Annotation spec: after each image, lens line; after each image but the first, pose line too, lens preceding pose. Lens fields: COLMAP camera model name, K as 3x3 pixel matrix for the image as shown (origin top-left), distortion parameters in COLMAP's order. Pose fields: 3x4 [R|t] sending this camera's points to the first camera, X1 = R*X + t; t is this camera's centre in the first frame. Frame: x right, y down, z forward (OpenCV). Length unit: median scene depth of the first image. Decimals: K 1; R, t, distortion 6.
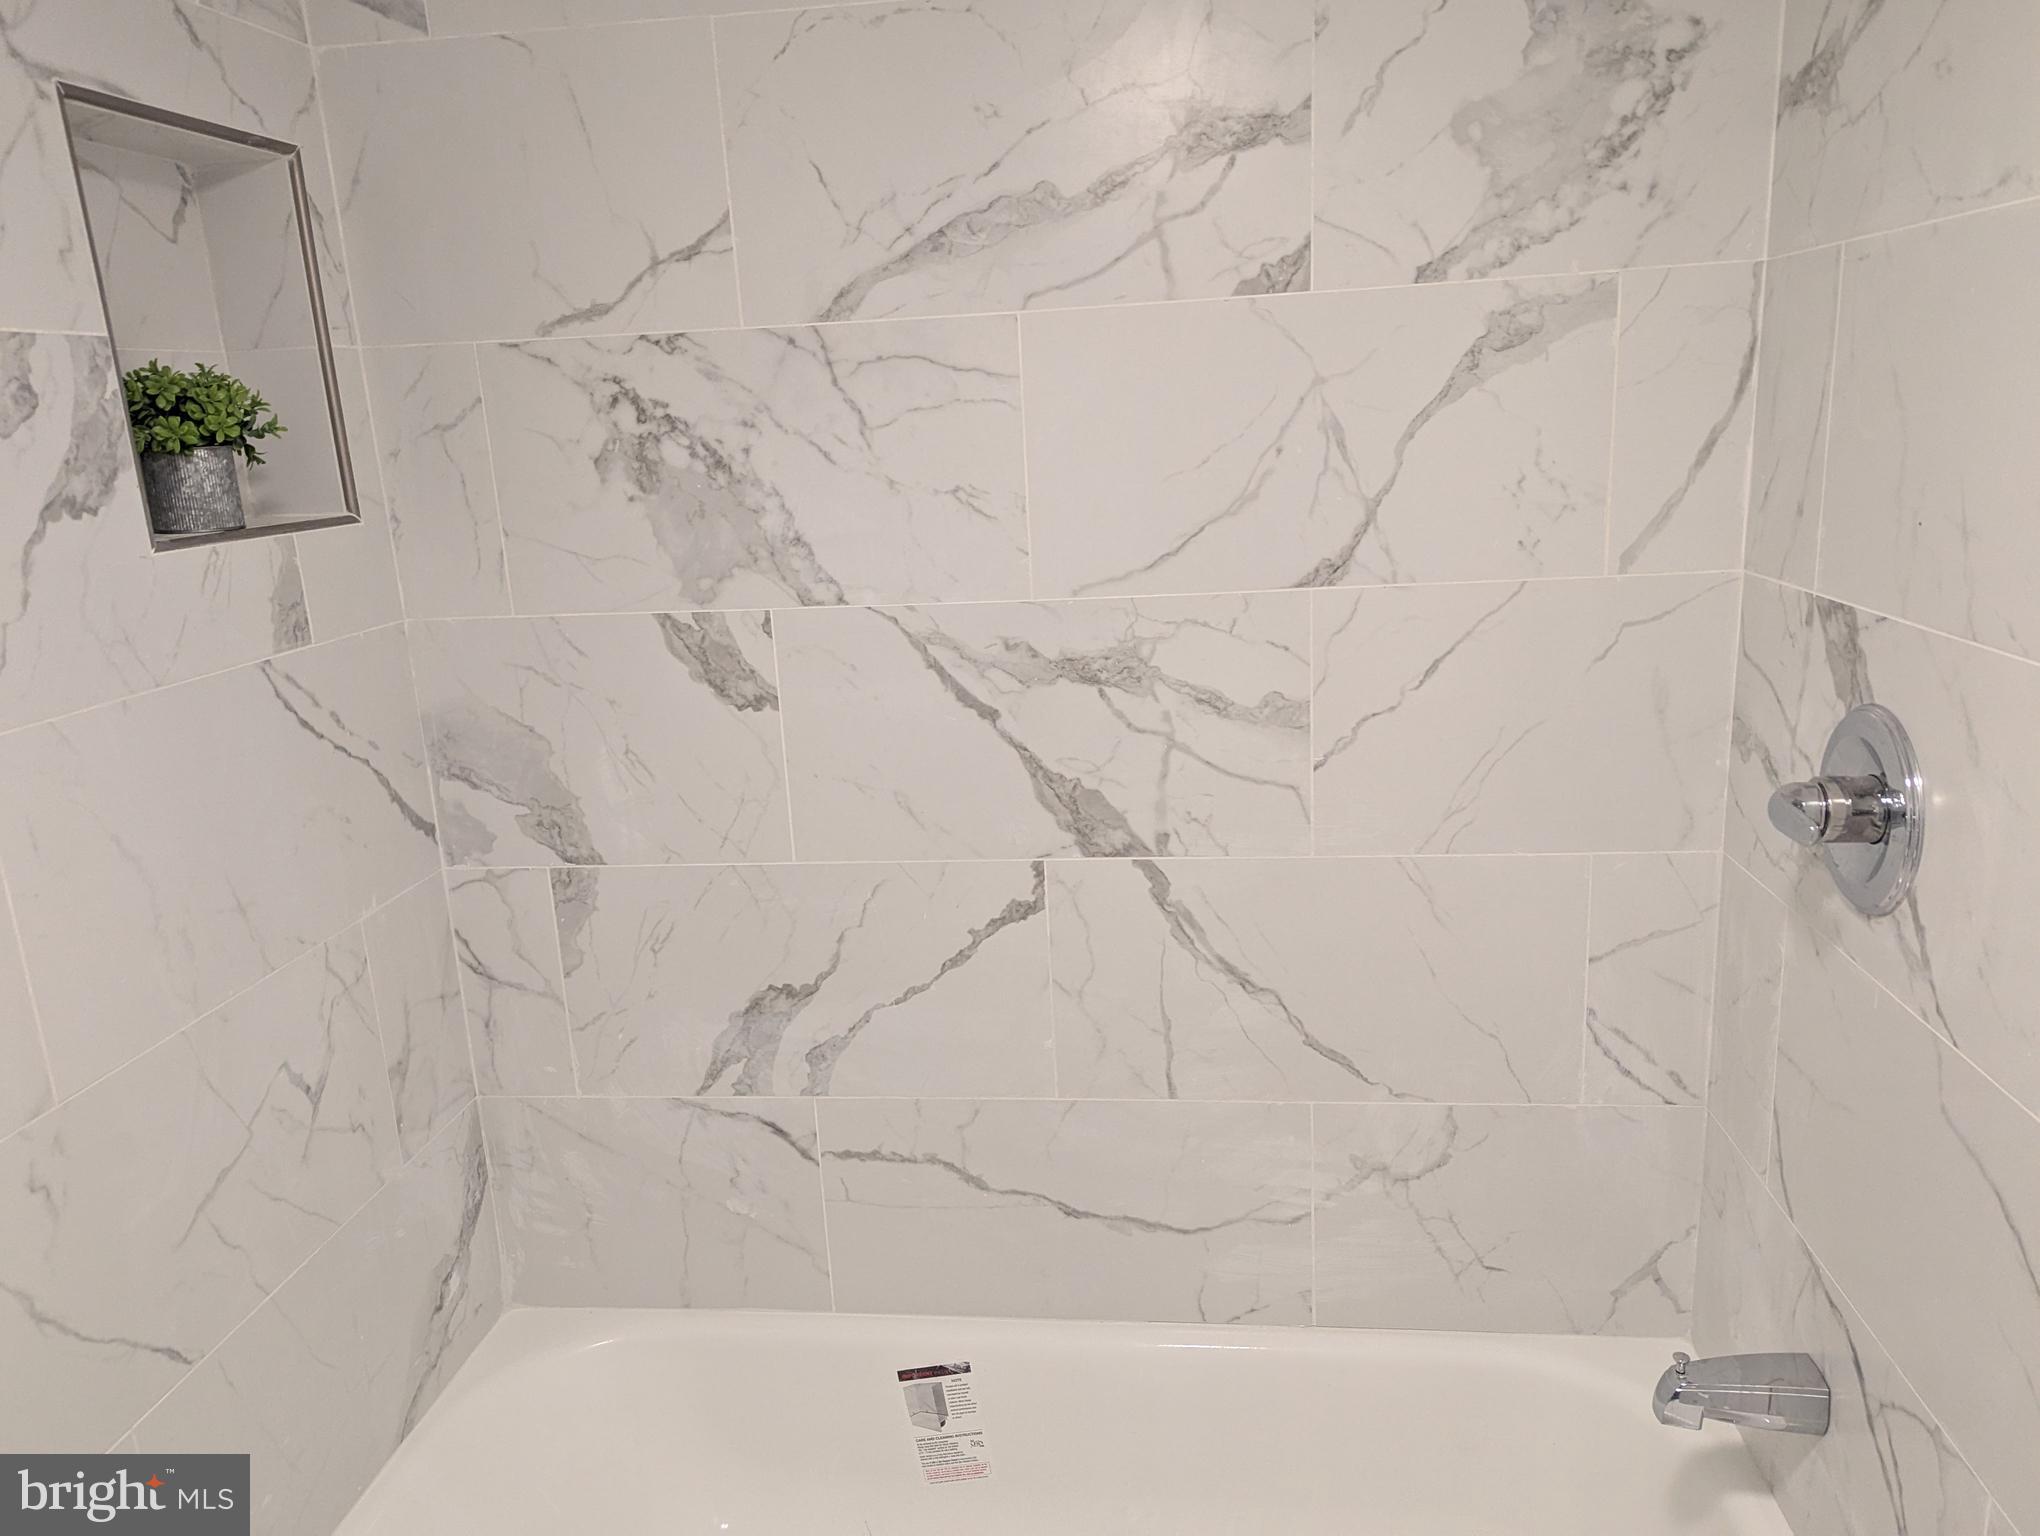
lens RADIAL K [[1428.3, 0, 1022.5], [0, 1428.3, 763.2], [0, 0, 1]] dist [0.050900, -0.048194]
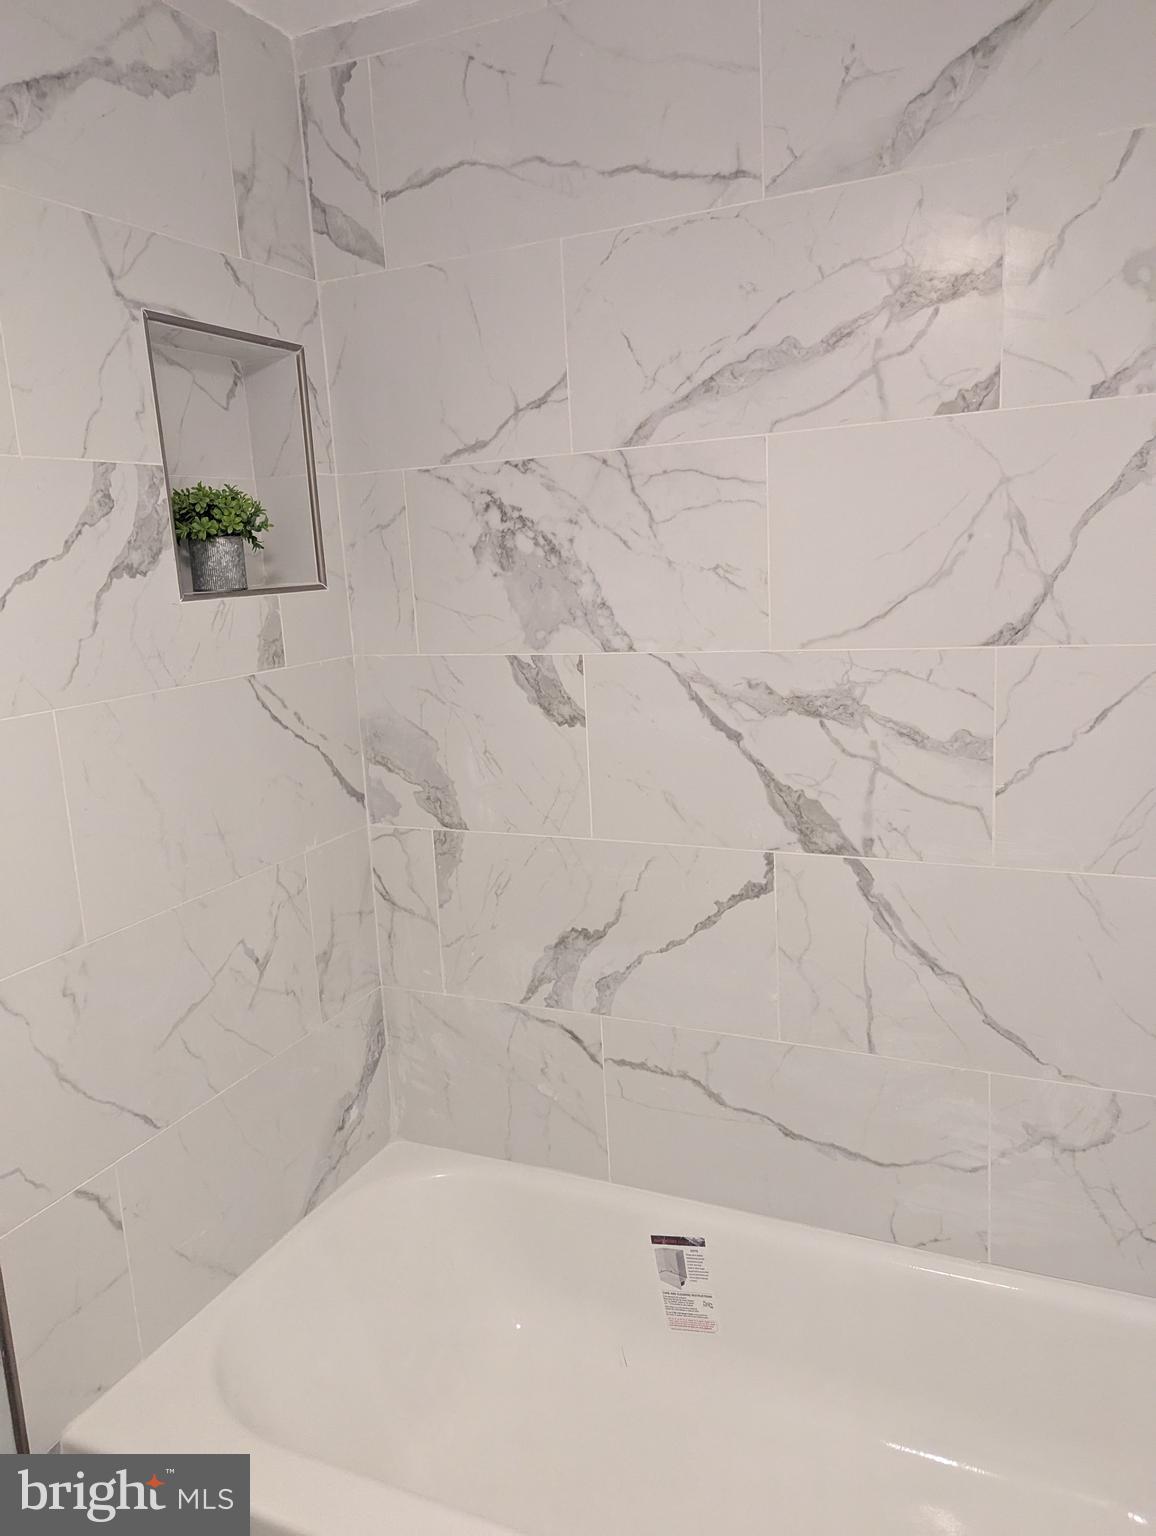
lens RADIAL K [[1071.1, 0, 553.9], [0, 1071.1, 733.7], [0, 0, 1]] dist [0.045874, -0.039901]
pose [[0.953037, 0.051129, -0.298507, 0.114902], [-0.067065, 0.996805, -0.043382, 0.017354], [0.295335, 0.061365, 0.953421, 0.007908]]
